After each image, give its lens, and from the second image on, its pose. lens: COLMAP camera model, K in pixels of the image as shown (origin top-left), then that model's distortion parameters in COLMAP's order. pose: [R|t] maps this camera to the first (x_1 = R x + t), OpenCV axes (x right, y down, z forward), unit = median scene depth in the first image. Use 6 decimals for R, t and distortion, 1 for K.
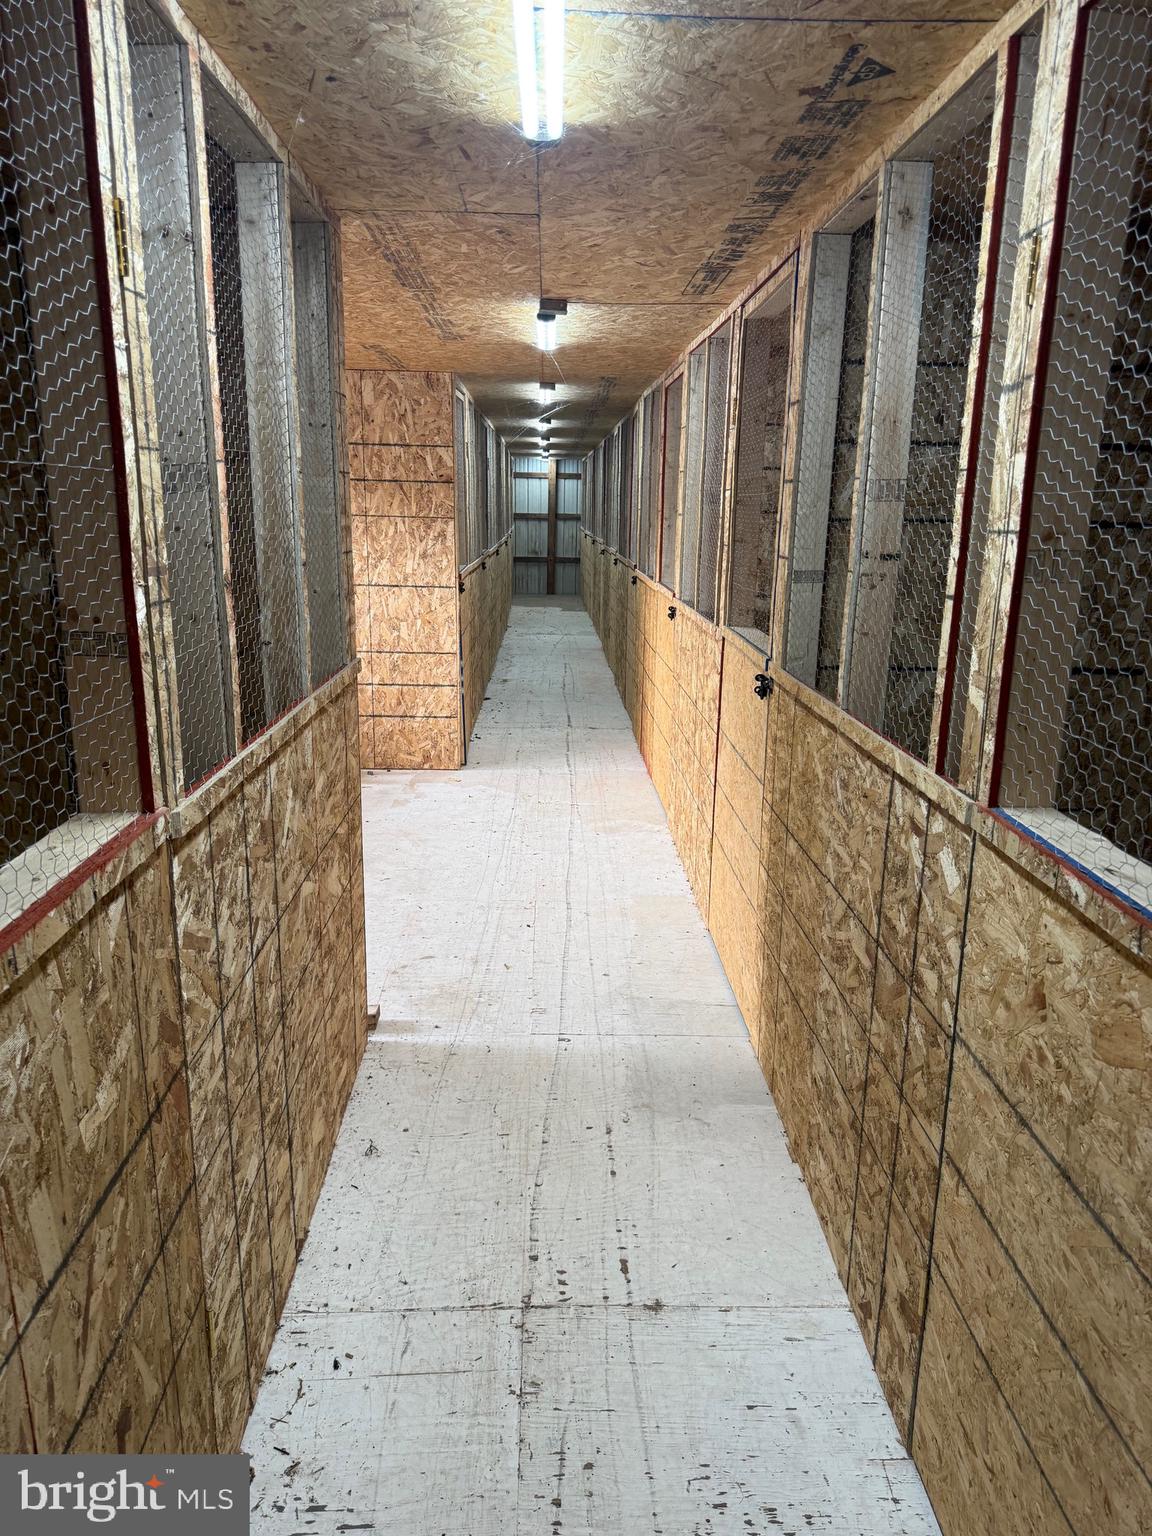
lens RADIAL K [[1067.9, 0, 576.0], [0, 1067.9, 768.0], [0, 0, 1]] dist [0.001542, -0.006603]
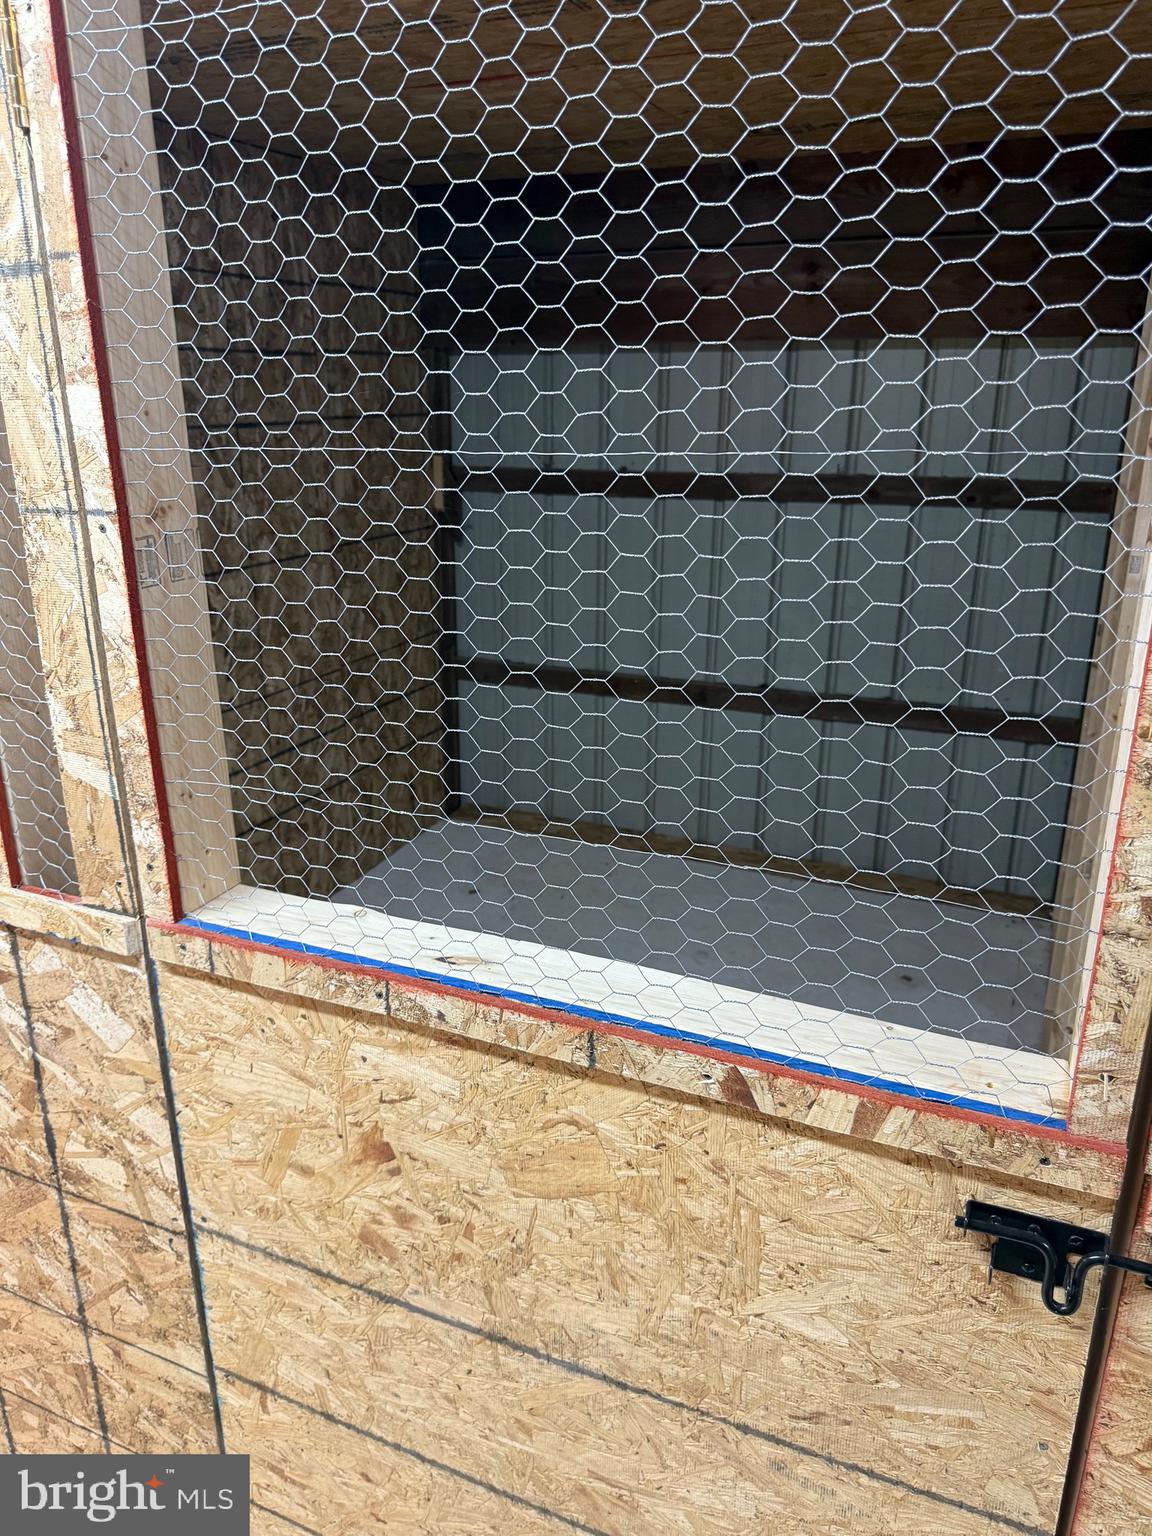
lens RADIAL K [[1067.9, 0, 576.0], [0, 1067.9, 768.0], [0, 0, 1]] dist [0.001542, -0.006603]
pose [[0.444012, -0.295989, 0.845721, -0.027058], [0.240573, 0.948587, 0.205688, -0.087643], [-0.863121, 0.112130, 0.492391, 0.290272]]
